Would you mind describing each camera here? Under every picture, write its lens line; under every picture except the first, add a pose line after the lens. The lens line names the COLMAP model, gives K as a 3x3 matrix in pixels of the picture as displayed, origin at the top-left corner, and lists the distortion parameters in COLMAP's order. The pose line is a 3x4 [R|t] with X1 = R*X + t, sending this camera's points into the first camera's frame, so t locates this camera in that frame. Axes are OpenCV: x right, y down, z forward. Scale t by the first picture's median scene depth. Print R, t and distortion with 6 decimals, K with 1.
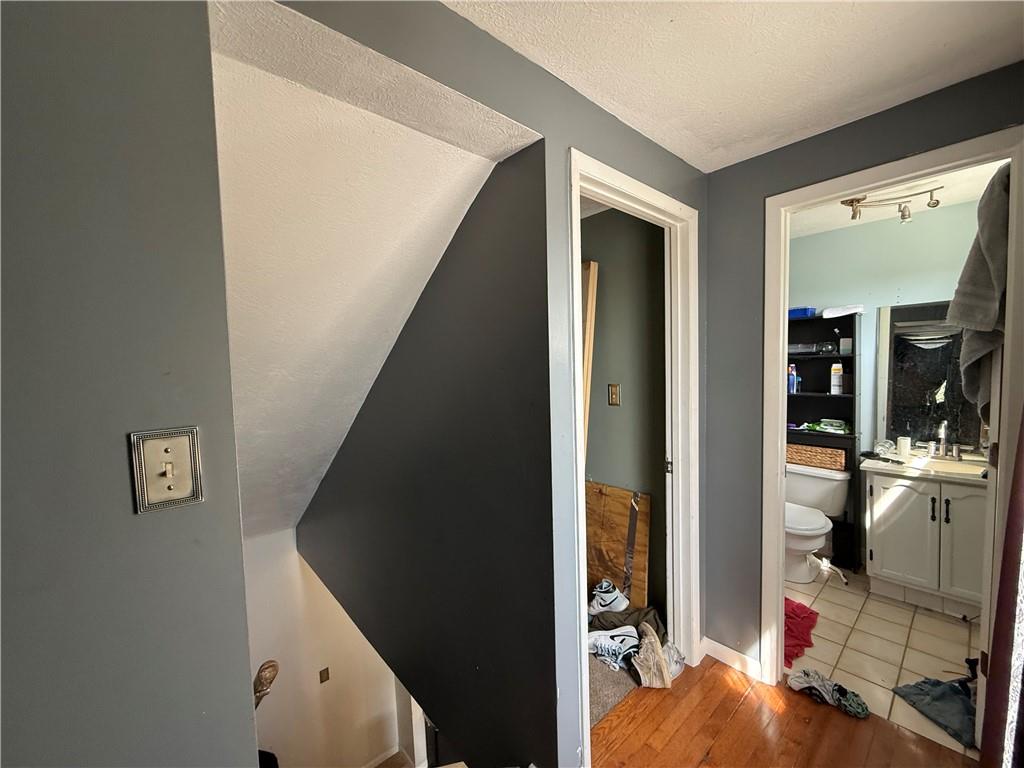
lens RADIAL K [[409.8, 0, 509.2], [0, 409.8, 384.1], [0, 0, 1]] dist [0.000785, 0.000028]
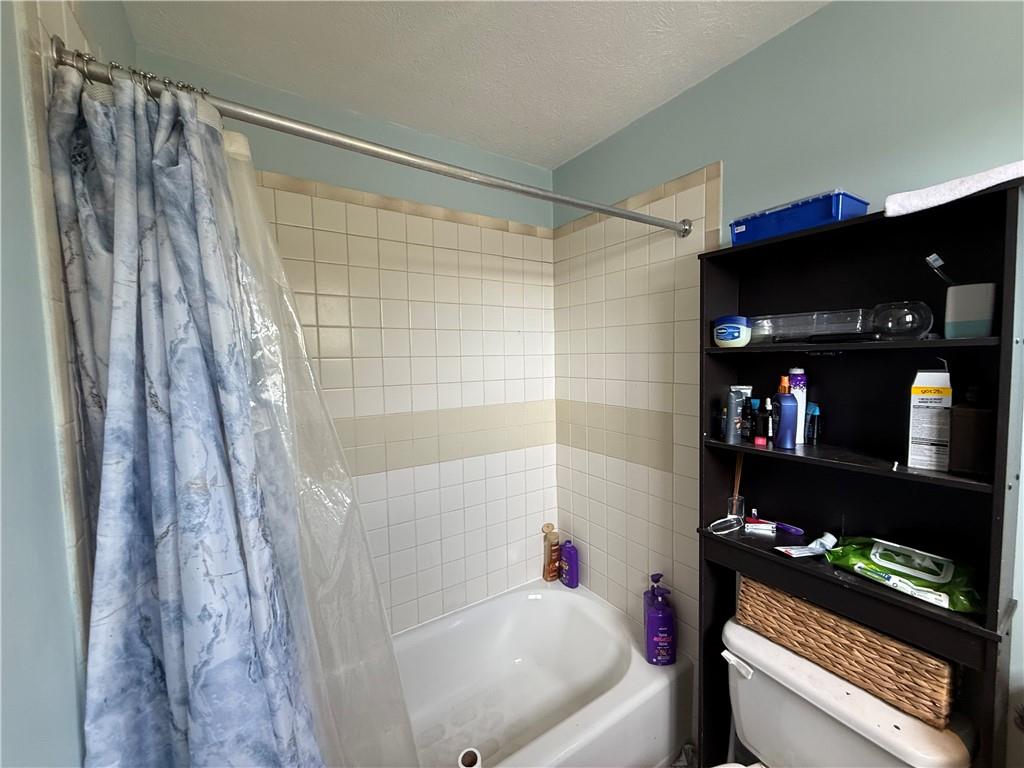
lens RADIAL K [[409.8, 0, 514.5], [0, 409.8, 384.3], [0, 0, 1]] dist [0.000785, 0.000028]
pose [[0.989656, 0.025666, -0.141149, 0.533654], [-0.024193, 0.999634, 0.012141, -0.035414], [0.141409, -0.008601, 0.989914, 0.651767]]
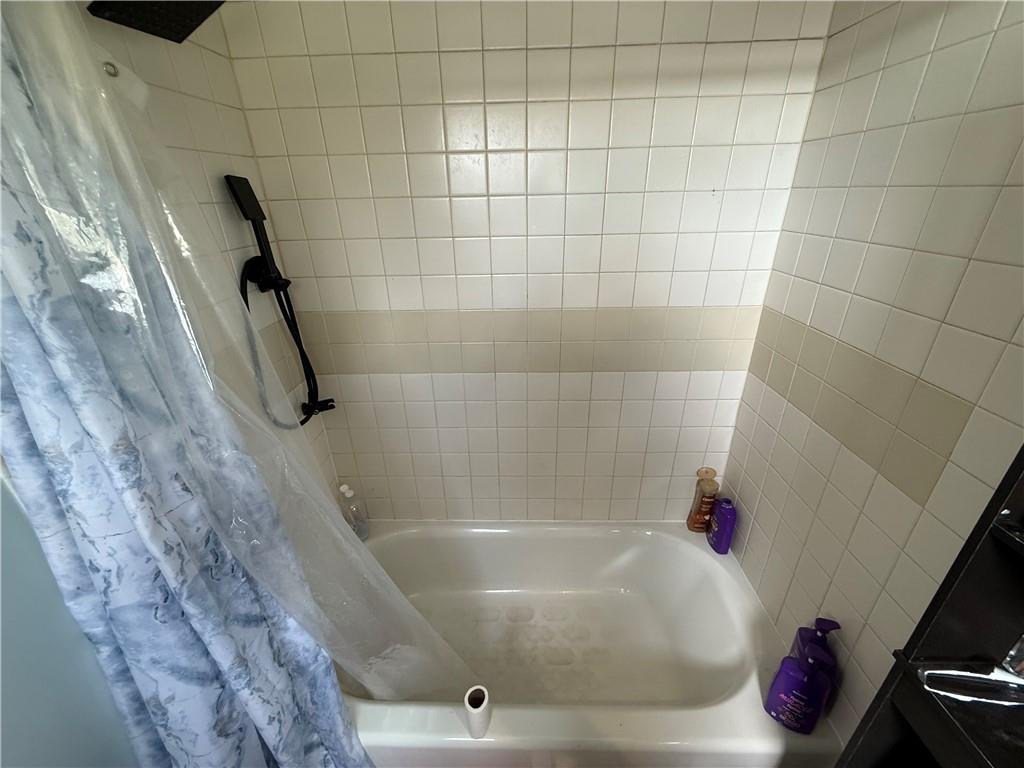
lens RADIAL K [[409.8, 0, 512.5], [0, 409.8, 385.4], [0, 0, 1]] dist [0.000785, 0.000028]
pose [[0.725909, 0.308753, -0.614596, 0.607005], [-0.045901, 0.913334, 0.404616, -0.091093], [0.686258, -0.265504, 0.677169, 0.847159]]
